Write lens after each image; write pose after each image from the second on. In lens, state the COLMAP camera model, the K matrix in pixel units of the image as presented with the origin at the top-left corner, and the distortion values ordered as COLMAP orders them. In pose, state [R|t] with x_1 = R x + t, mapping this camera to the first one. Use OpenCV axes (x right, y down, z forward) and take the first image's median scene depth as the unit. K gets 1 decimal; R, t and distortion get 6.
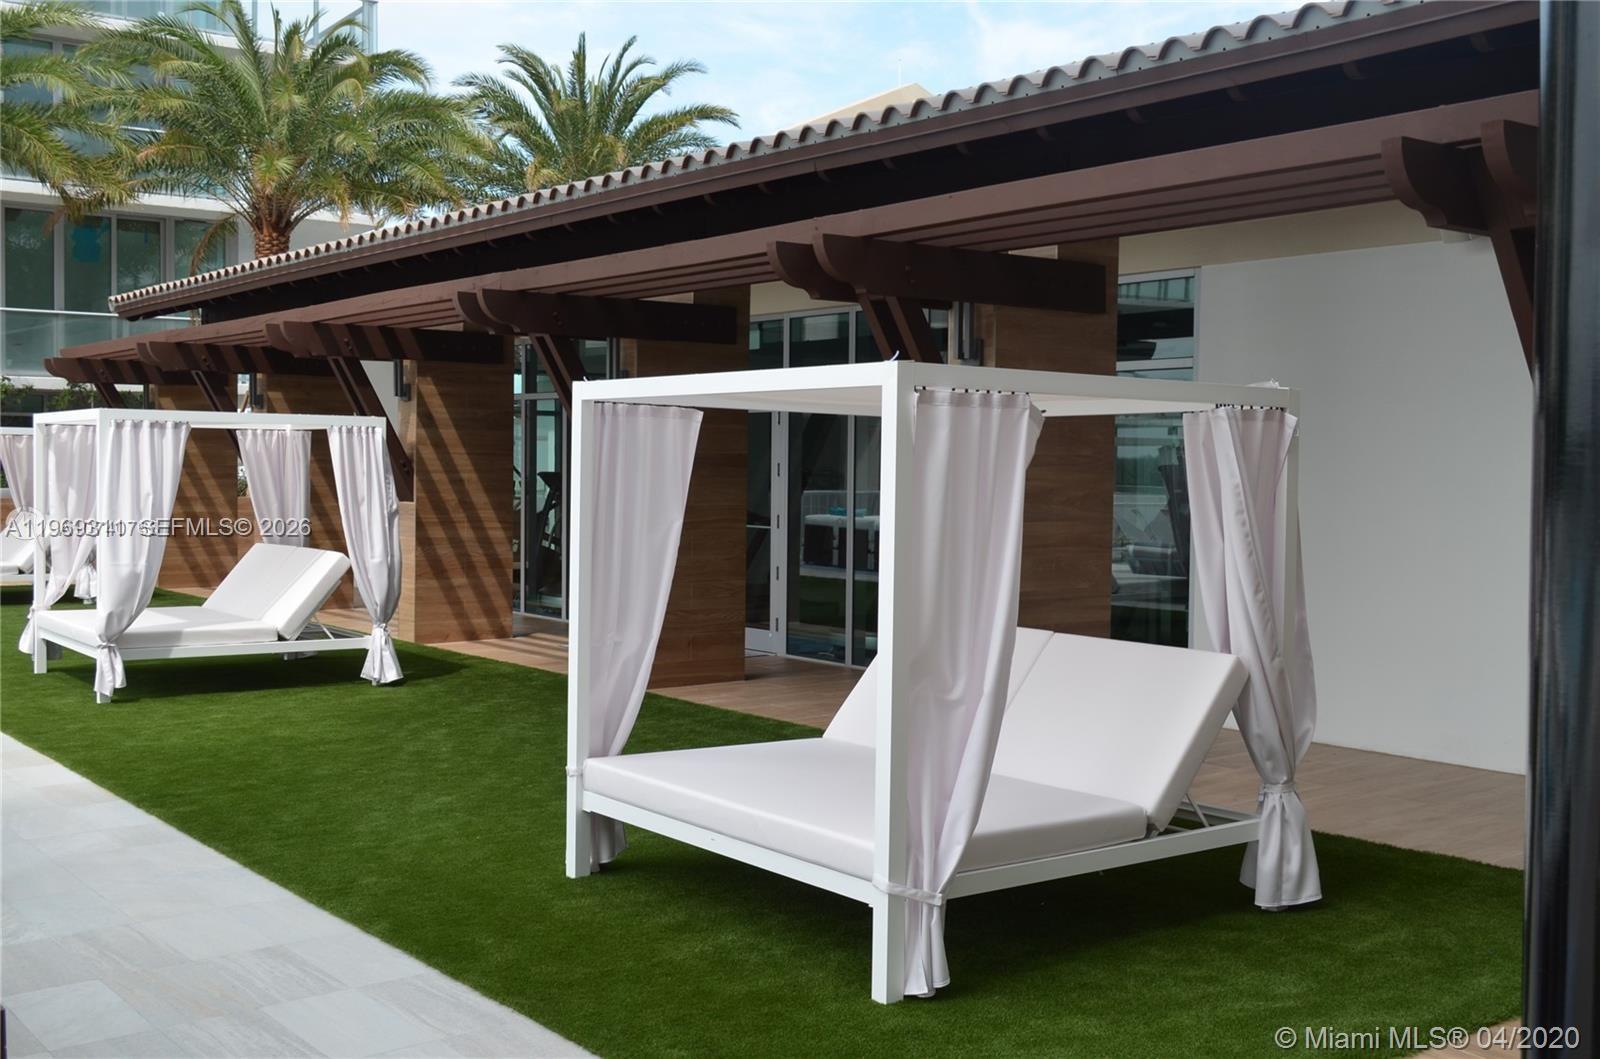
lens RADIAL K [[1676.4, 0, 798.9], [0, 1676.4, 531.0], [0, 0, 1]] dist [0.001570, 0.000000]
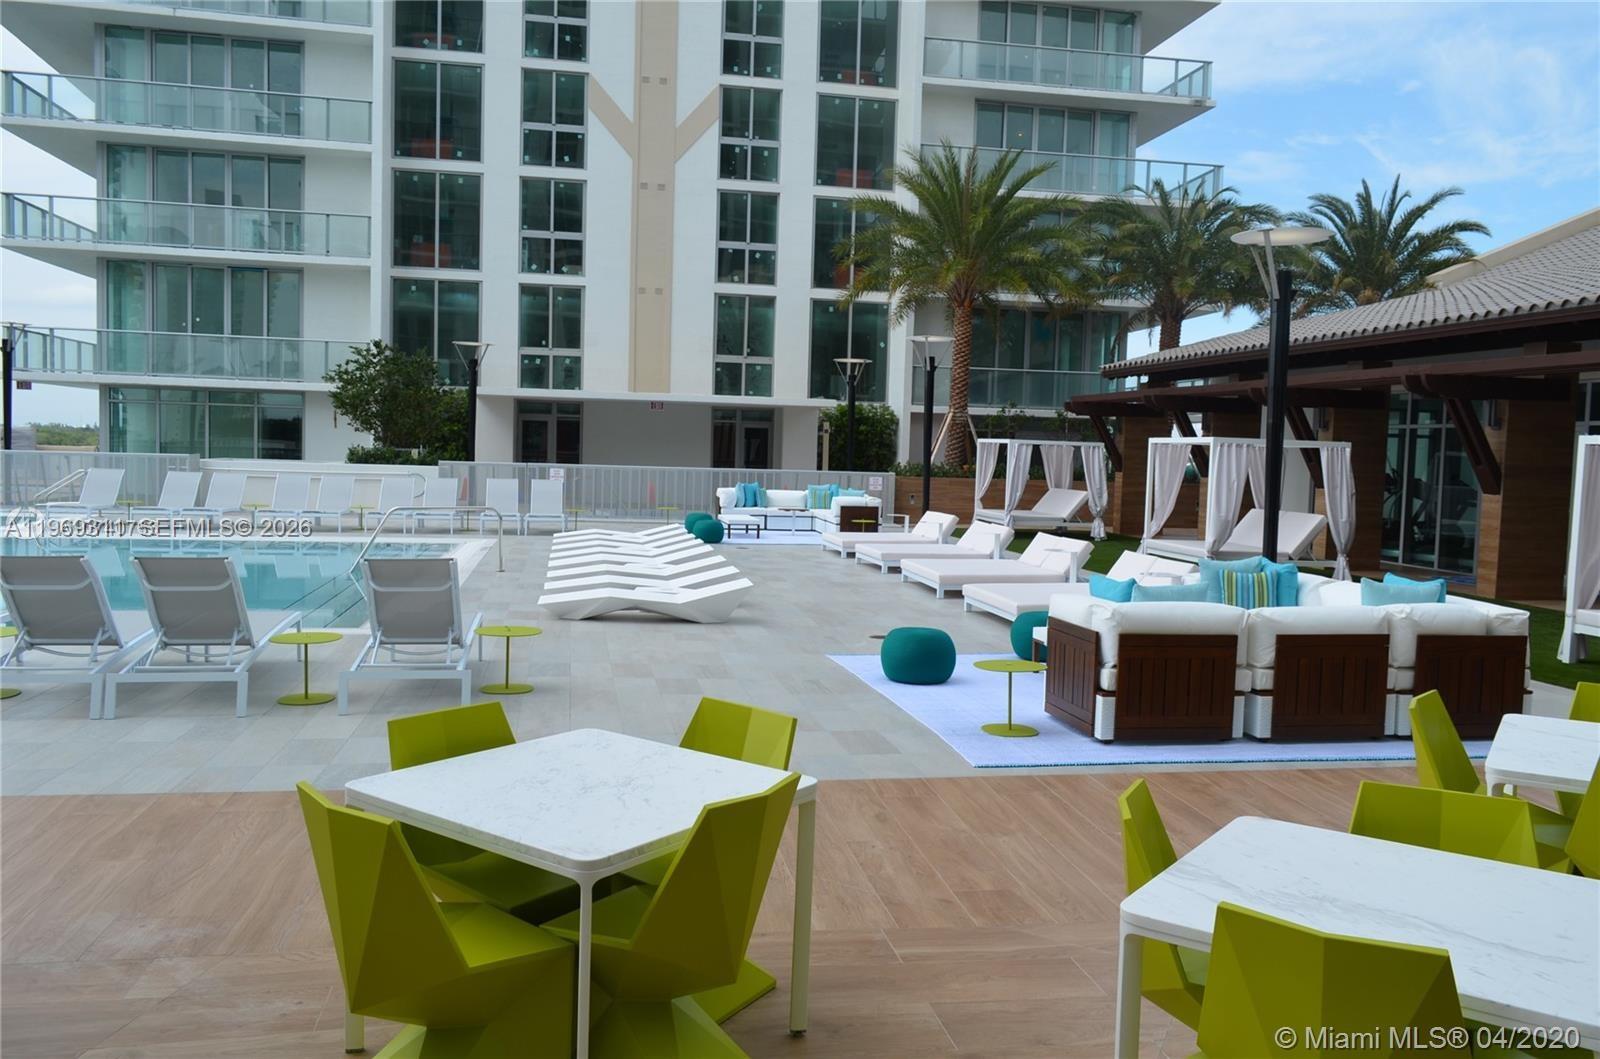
lens RADIAL K [[1280.8, 0, 800.4], [0, 1280.8, 521.3], [0, 0, 1]] dist [-0.001683, 0.007360]
pose [[0.905698, 0.040771, -0.421958, -0.198249], [-0.037346, 0.999168, 0.016384, 0.018935], [0.422275, 0.000920, 0.906467, -0.536669]]
